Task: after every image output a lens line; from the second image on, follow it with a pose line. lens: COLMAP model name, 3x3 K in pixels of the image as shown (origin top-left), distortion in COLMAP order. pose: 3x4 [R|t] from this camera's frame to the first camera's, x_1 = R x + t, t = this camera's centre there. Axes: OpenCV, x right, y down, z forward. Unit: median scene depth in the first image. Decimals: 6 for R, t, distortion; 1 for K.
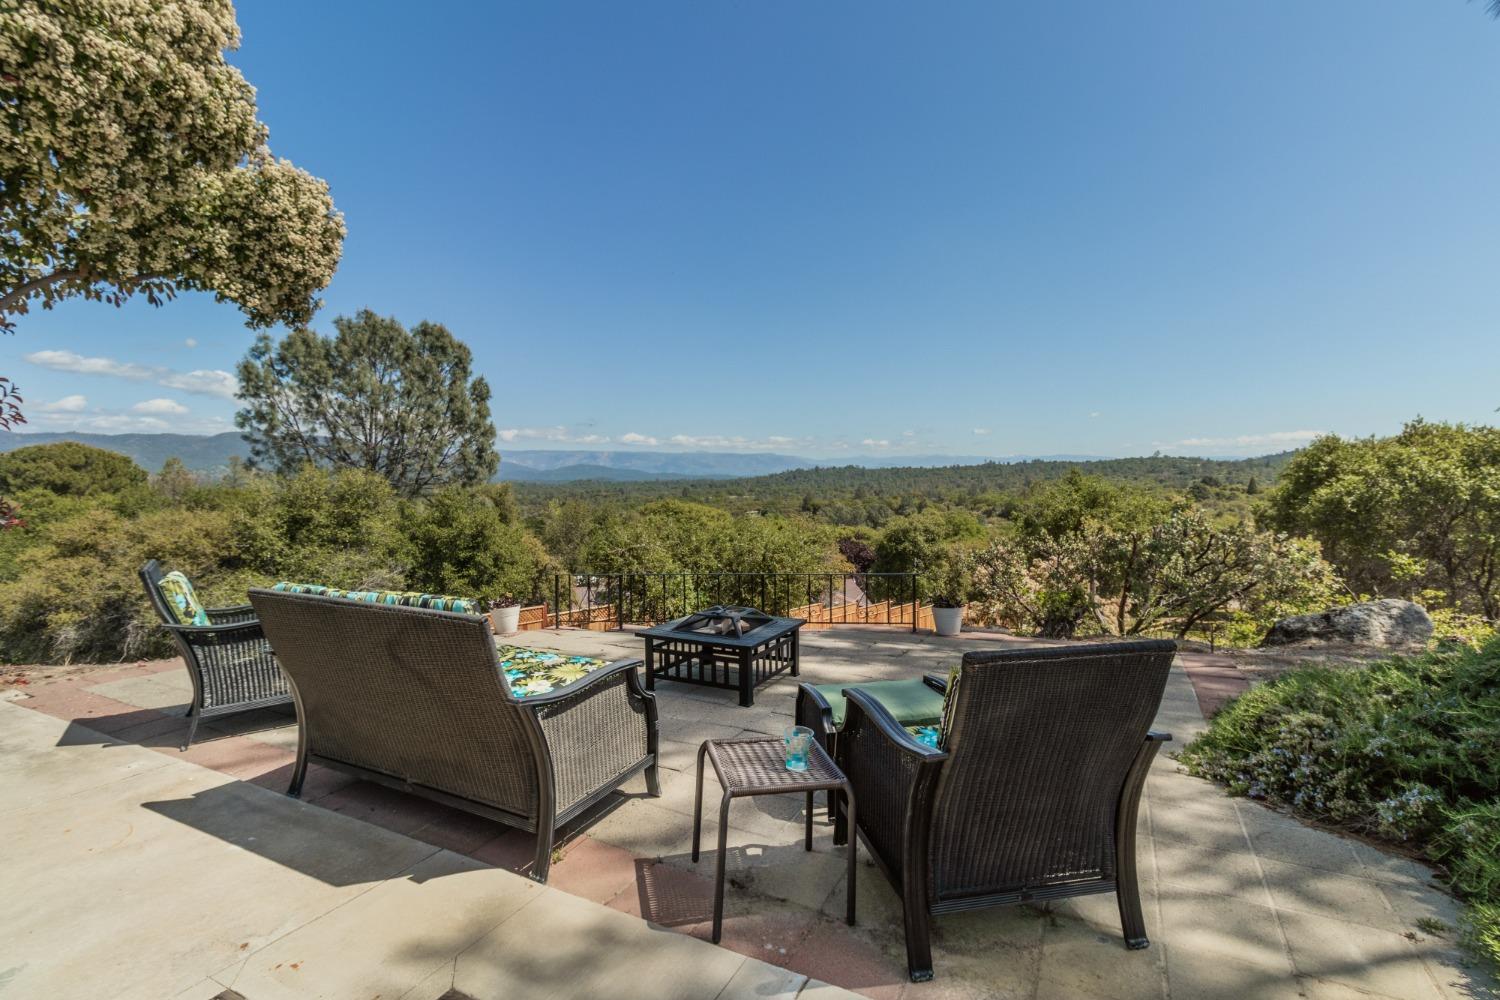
lens RADIAL K [[688.8, 0, 753.0], [0, 688.8, 497.9], [0, 0, 1]] dist [-0.000319, -0.000506]
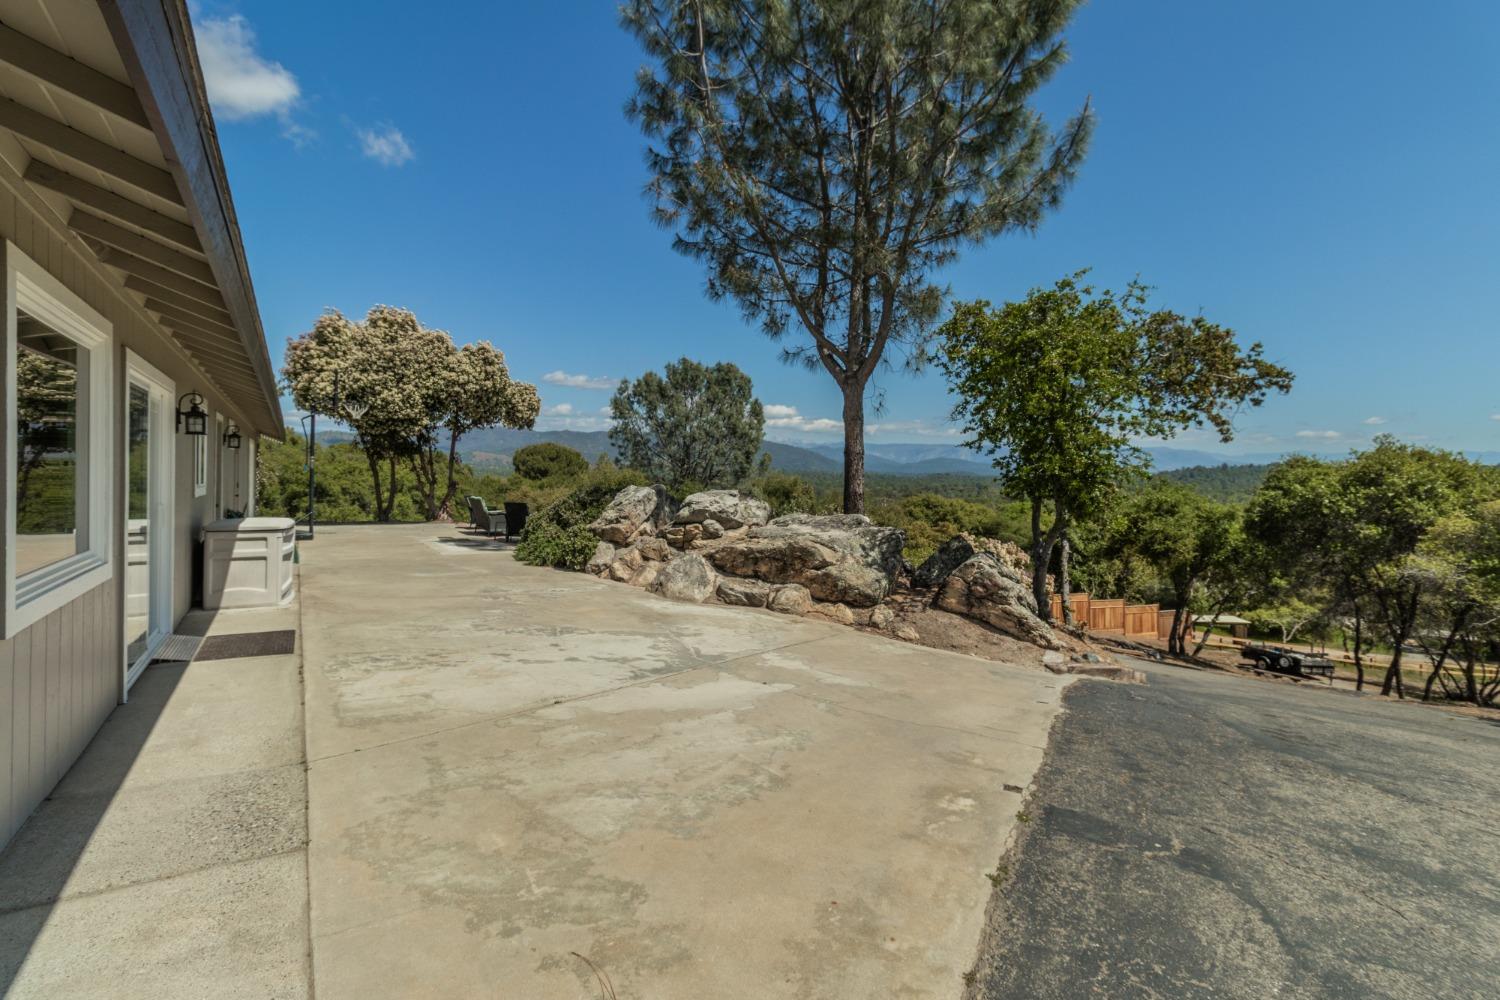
lens RADIAL K [[688.8, 0, 748.6], [0, 688.8, 482.3], [0, 0, 1]] dist [-0.000319, -0.000506]
pose [[0.868737, 0.028139, -0.494473, 0.318518], [-0.034525, 0.999397, -0.003785, -0.005117], [0.494069, 0.020360, 0.869185, -0.222087]]
